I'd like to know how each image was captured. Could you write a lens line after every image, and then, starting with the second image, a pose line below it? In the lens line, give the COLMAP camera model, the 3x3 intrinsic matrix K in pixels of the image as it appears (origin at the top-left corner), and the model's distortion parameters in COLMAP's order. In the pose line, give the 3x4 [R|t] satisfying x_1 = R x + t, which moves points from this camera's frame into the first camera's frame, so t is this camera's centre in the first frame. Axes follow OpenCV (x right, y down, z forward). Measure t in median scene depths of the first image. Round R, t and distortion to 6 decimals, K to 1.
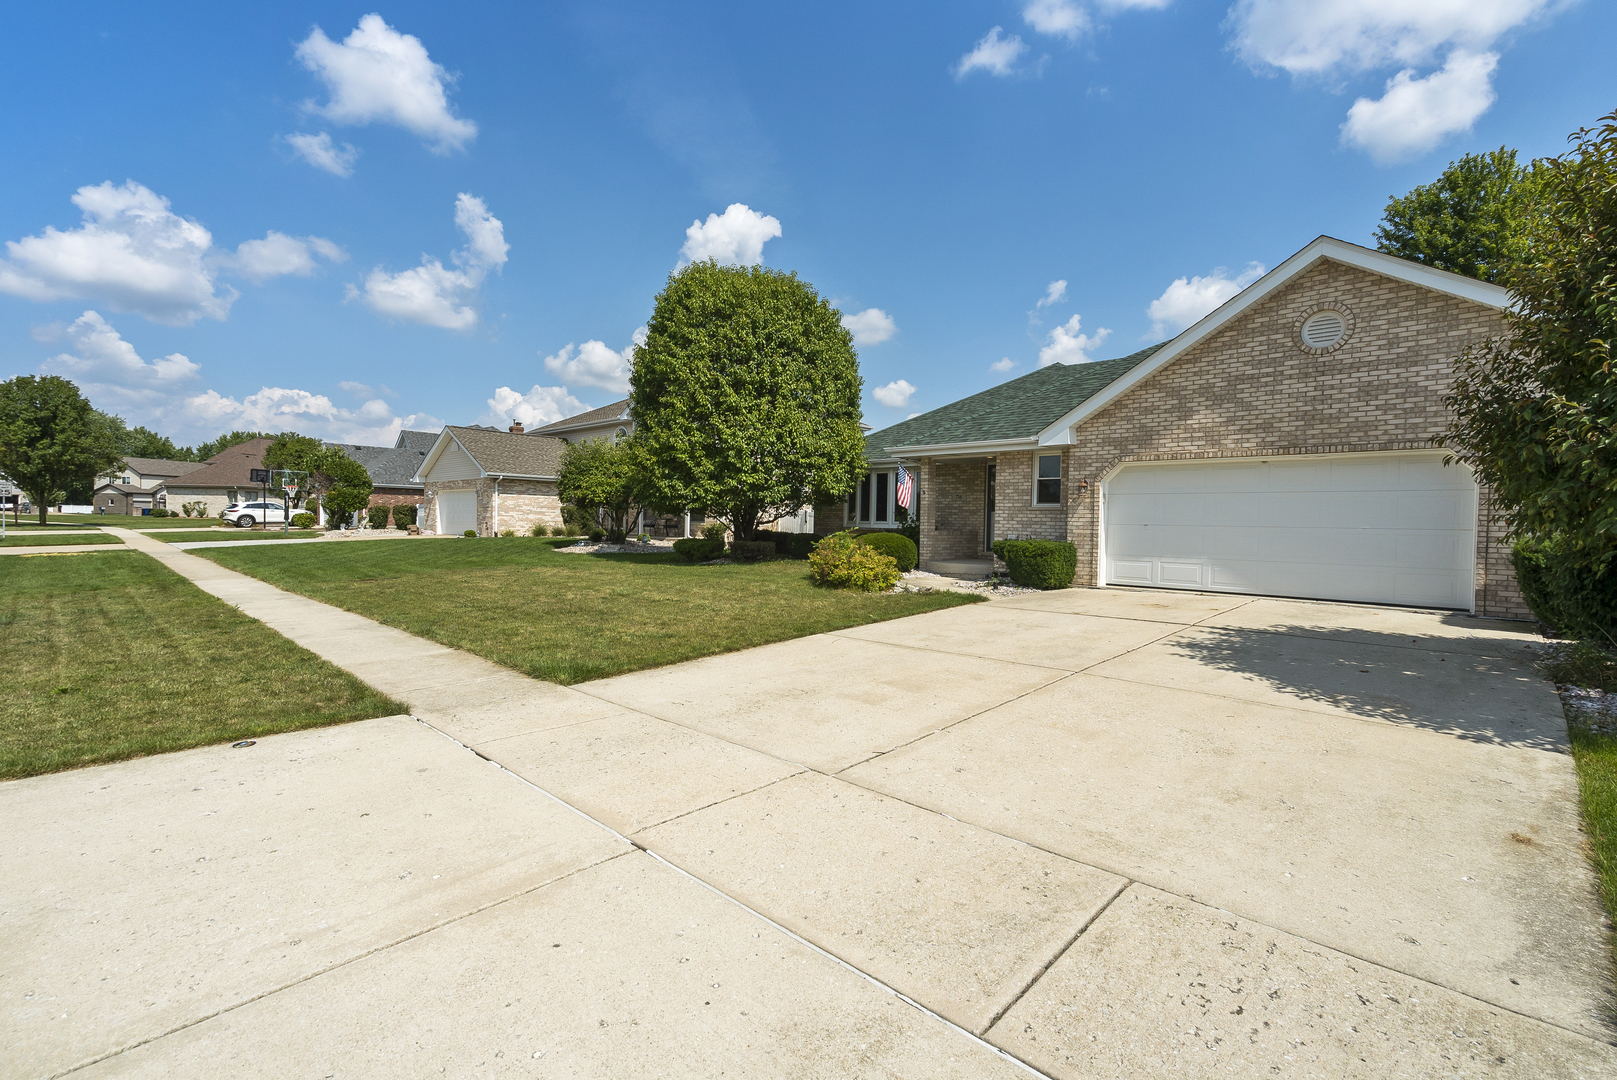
lens RADIAL K [[734.3, 0, 814.1], [0, 734.3, 536.0], [0, 0, 1]] dist [-0.010250, 0.006260]
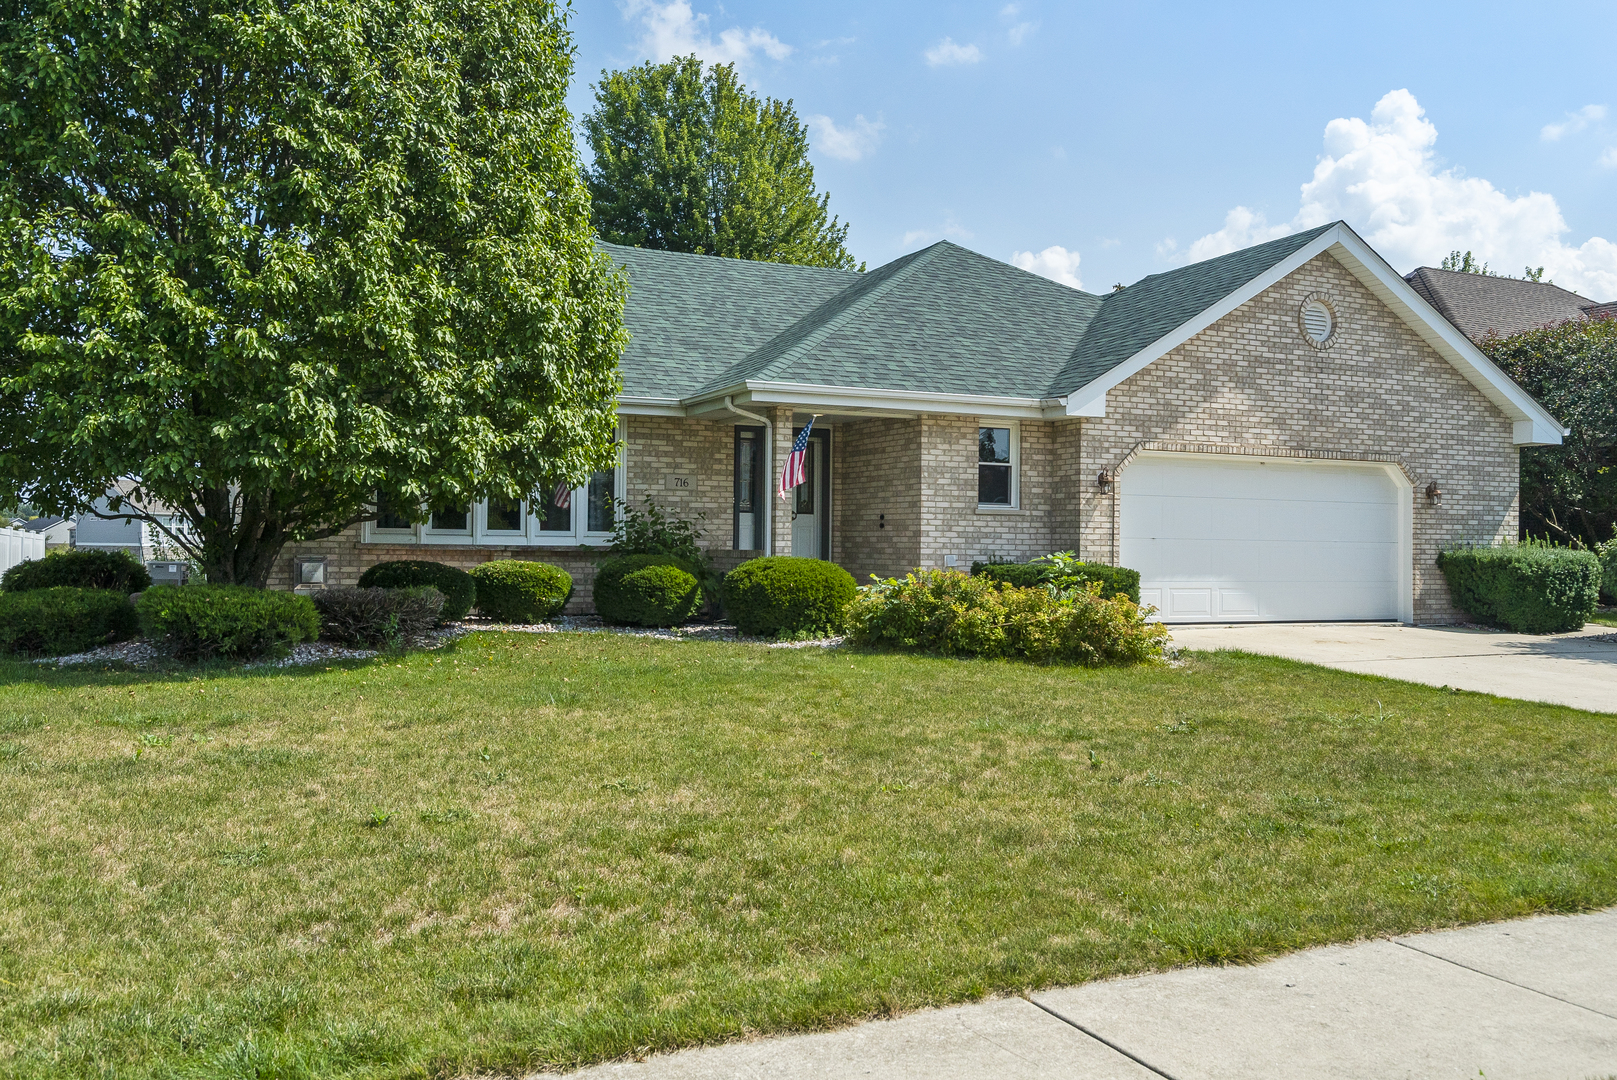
lens RADIAL K [[1370.7, 0, 844.2], [0, 1370.7, 541.8], [0, 0, 1]] dist [0.020273, -0.002499]
pose [[0.347189, -0.008866, 0.937753, -0.900686], [0.013156, 0.999903, 0.004582, -0.021301], [-0.937703, 0.010746, 0.347272, 0.787949]]
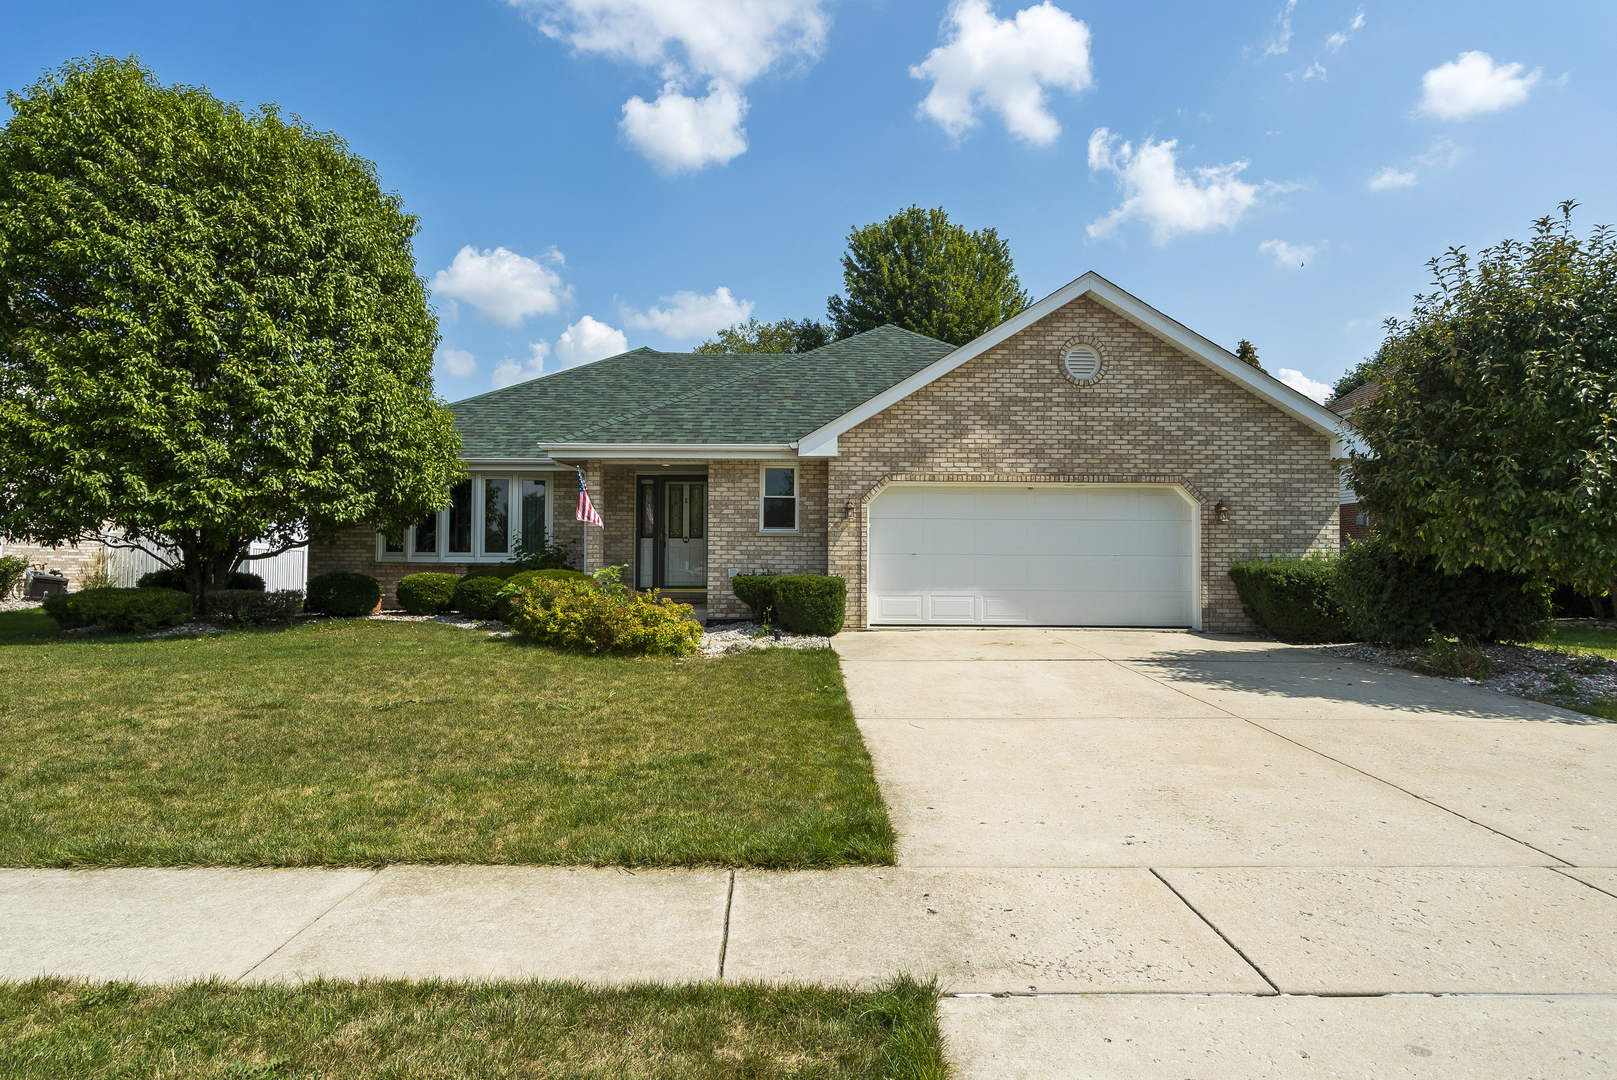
lens RADIAL K [[955.9, 0, 813.5], [0, 955.9, 537.8], [0, 0, 1]] dist [0.002416, 0.001444]
pose [[0.712335, 0.003074, 0.701832, -0.419163], [0.020243, 0.999484, -0.024924, -0.008307], [-0.701547, 0.031962, 0.711906, 0.261519]]
